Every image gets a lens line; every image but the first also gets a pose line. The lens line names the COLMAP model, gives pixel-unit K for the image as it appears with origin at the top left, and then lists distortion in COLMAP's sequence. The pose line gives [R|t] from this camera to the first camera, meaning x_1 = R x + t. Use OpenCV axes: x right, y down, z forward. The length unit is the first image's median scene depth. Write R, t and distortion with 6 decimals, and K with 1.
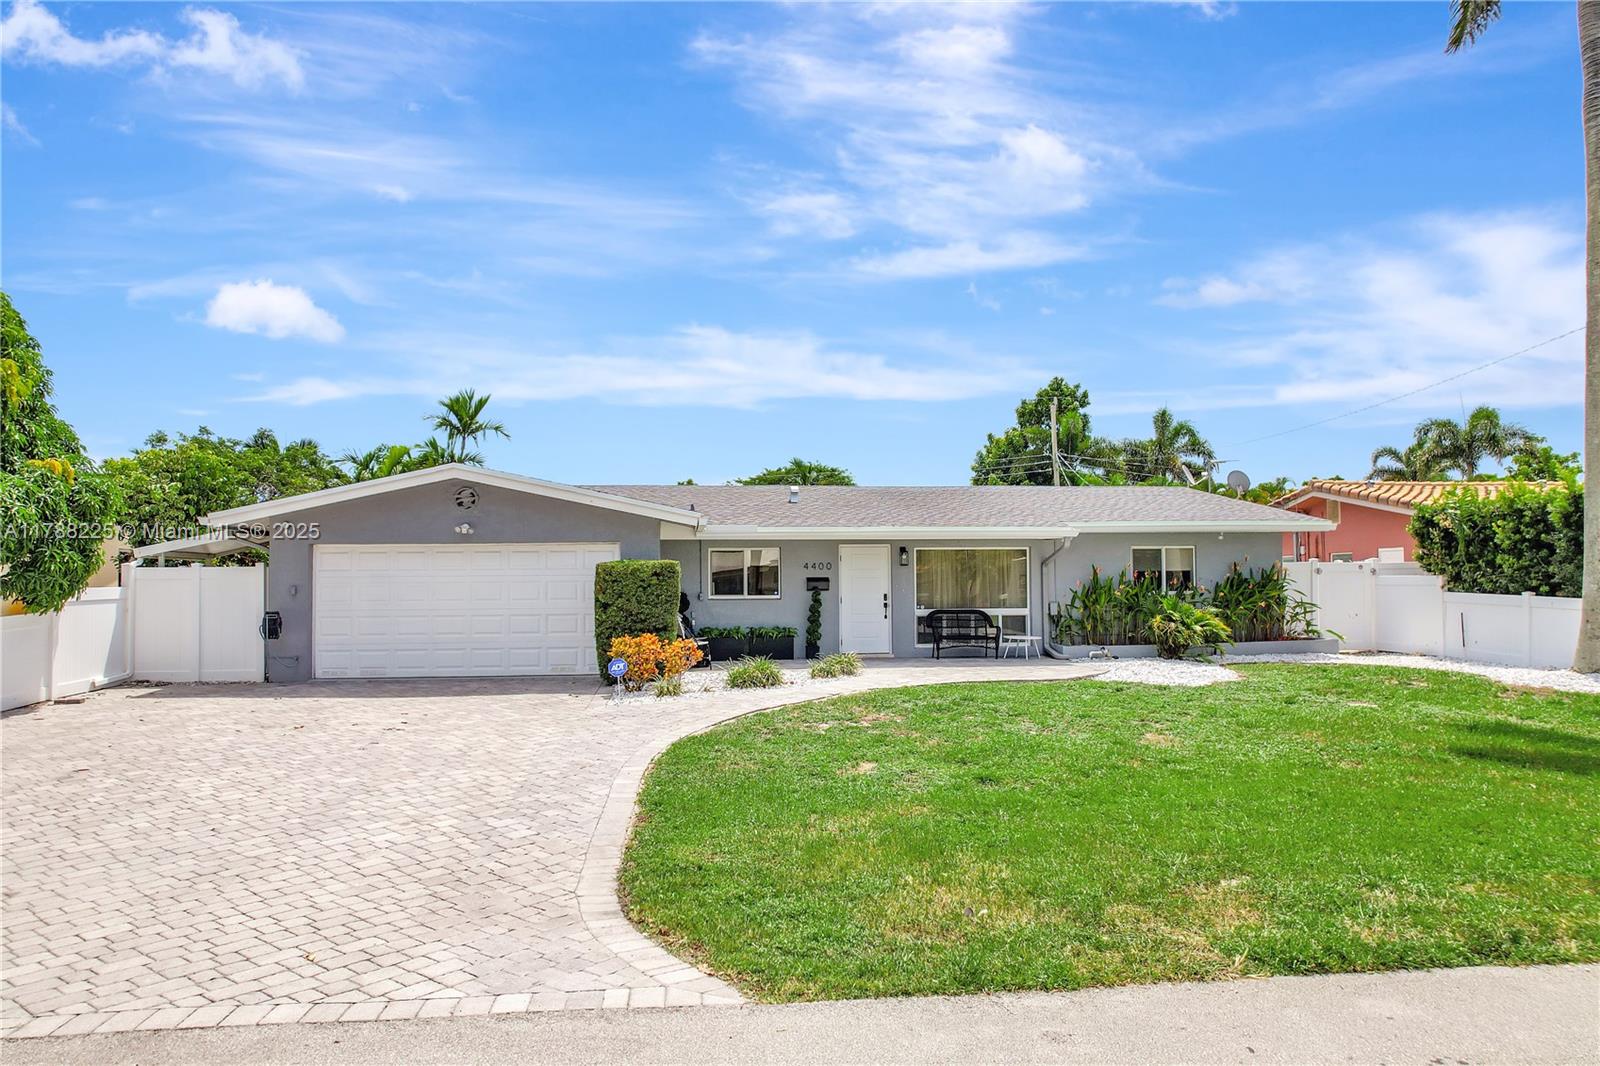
lens RADIAL K [[1018.4, 0, 800.0], [0, 1018.4, 533.0], [0, 0, 1]] dist [-0.041532, -0.000283]
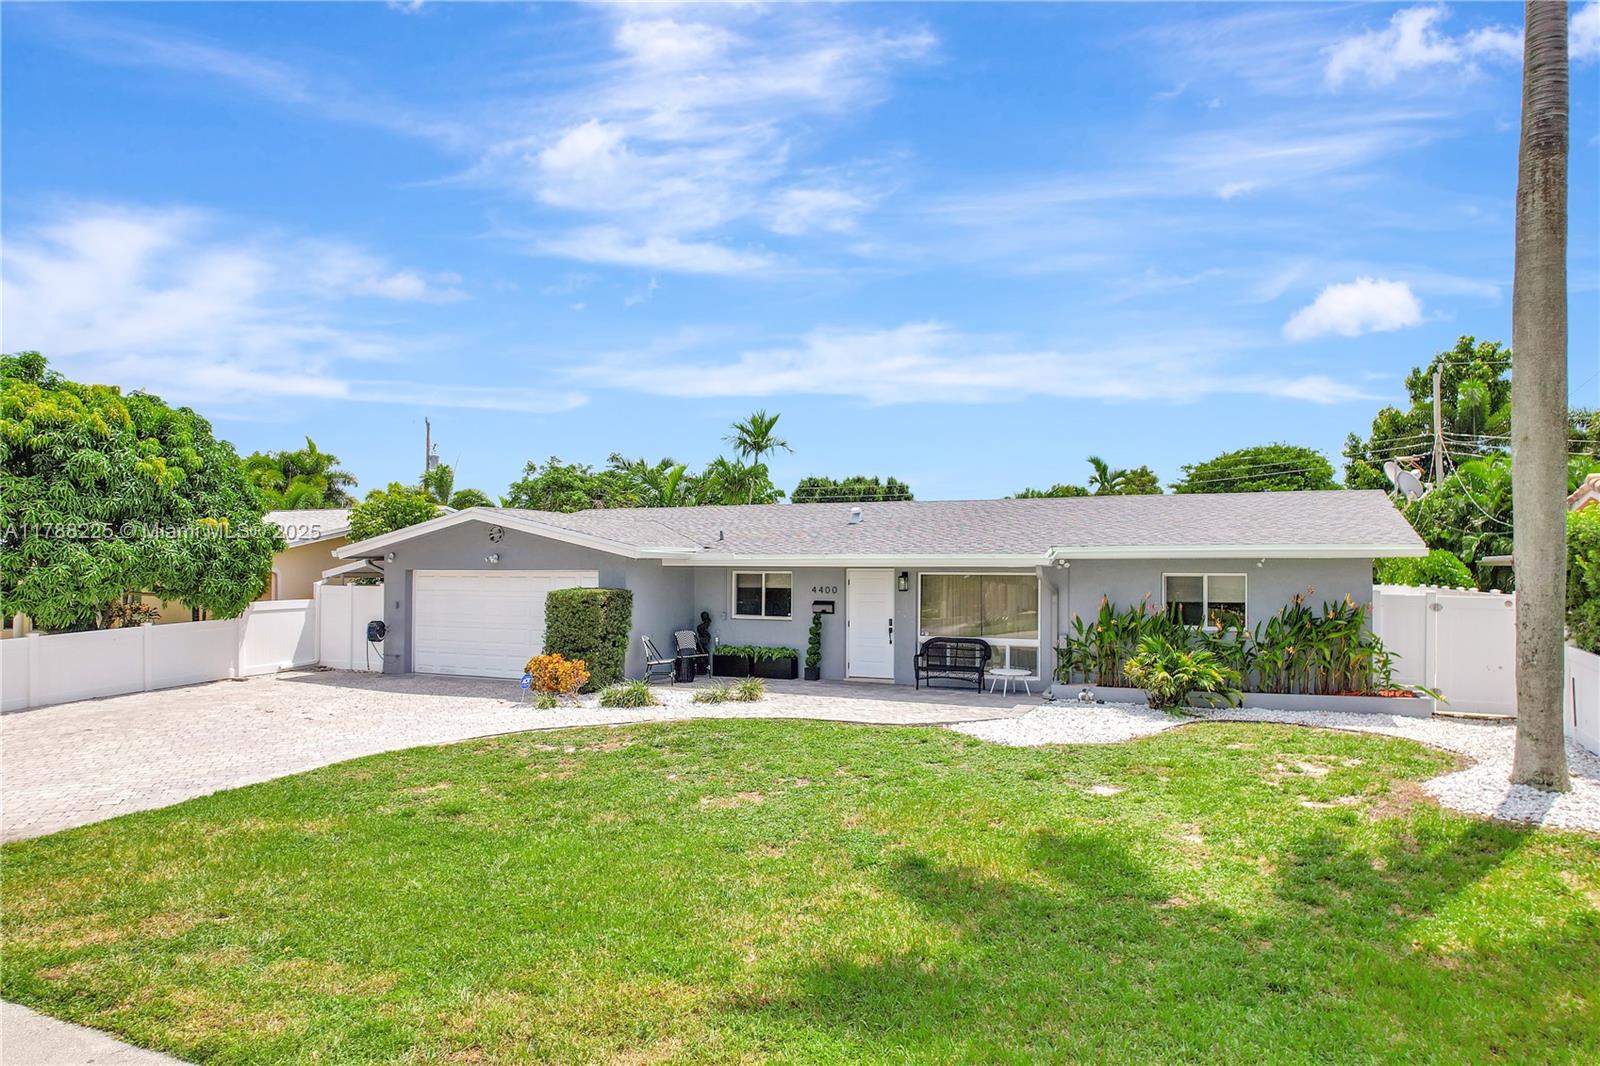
lens RADIAL K [[1011.8, 0, 800.0], [0, 1011.8, 533.0], [0, 0, 1]] dist [-0.058257, 0.000599]
pose [[0.862145, -0.006016, -0.506626, 0.507619], [0.014921, 0.999797, 0.013520, -0.038366], [0.506442, -0.019216, 0.862060, 0.111700]]
